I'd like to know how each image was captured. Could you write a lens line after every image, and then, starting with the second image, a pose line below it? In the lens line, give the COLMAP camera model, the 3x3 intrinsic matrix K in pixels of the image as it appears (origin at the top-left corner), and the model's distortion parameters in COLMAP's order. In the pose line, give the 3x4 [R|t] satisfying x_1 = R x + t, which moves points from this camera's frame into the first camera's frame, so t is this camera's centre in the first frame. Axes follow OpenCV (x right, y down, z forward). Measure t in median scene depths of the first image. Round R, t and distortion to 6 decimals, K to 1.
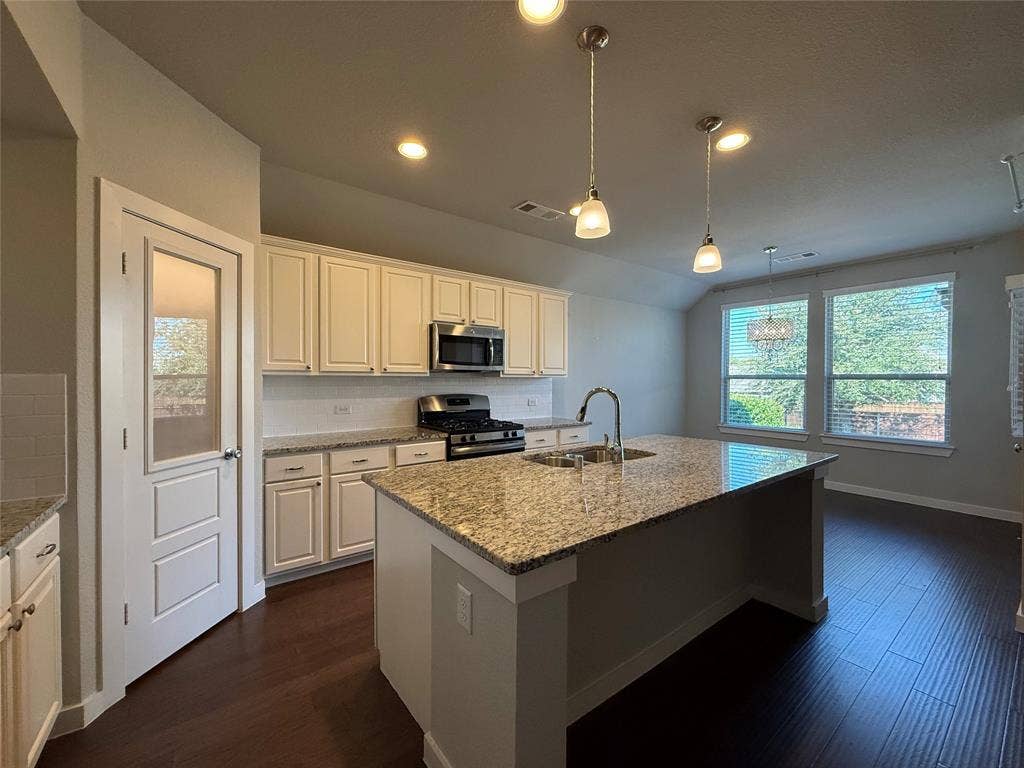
lens RADIAL K [[407.3, 0, 506.4], [0, 407.3, 384.3], [0, 0, 1]] dist [-0.000705, 0.000257]
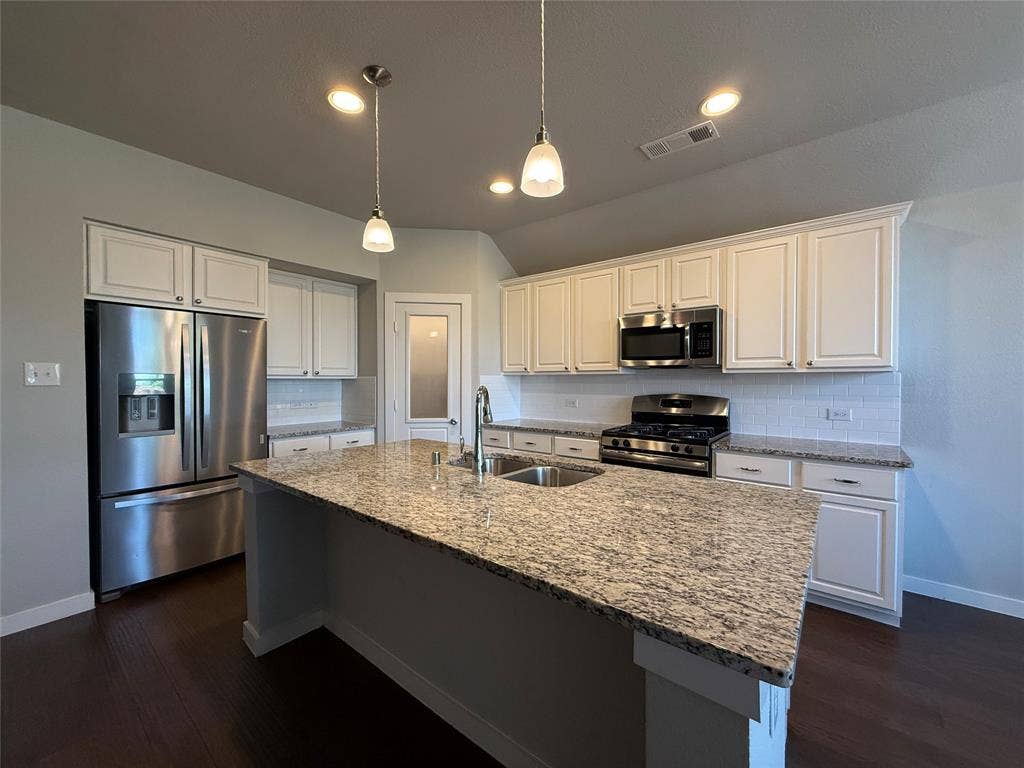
lens RADIAL K [[407.3, 0, 505.1], [0, 407.3, 383.8], [0, 0, 1]] dist [-0.000705, 0.000257]
pose [[0.246152, 0.010757, -0.969171, 0.631646], [-0.006235, 0.999935, 0.009515, -0.003209], [0.969211, 0.003700, 0.246203, 0.473958]]
